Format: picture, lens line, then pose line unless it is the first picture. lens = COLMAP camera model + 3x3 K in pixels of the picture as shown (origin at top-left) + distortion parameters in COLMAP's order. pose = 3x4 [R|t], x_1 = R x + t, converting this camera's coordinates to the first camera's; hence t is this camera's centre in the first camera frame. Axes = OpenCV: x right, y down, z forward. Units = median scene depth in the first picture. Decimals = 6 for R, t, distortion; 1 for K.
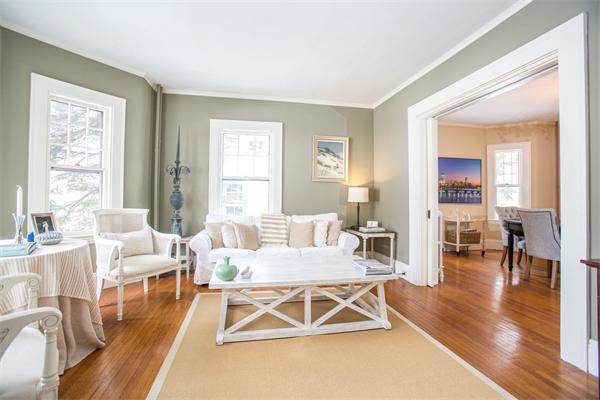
lens RADIAL K [[272.9, 0, 295.3], [0, 272.9, 196.6], [0, 0, 1]] dist [-0.069511, 0.027935]
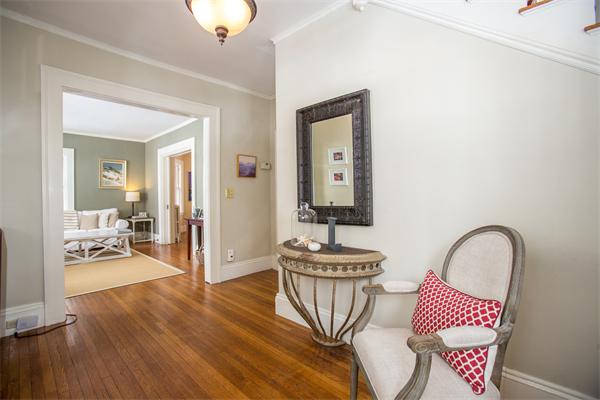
lens RADIAL K [[272.9, 0, 295.3], [0, 272.9, 196.6], [0, 0, 1]] dist [-0.069511, 0.027935]
pose [[0.812940, -0.016233, 0.582121, 0.100630], [0.011180, 0.999862, 0.012269, -0.017533], [-0.582240, -0.003466, 0.813009, -0.938467]]
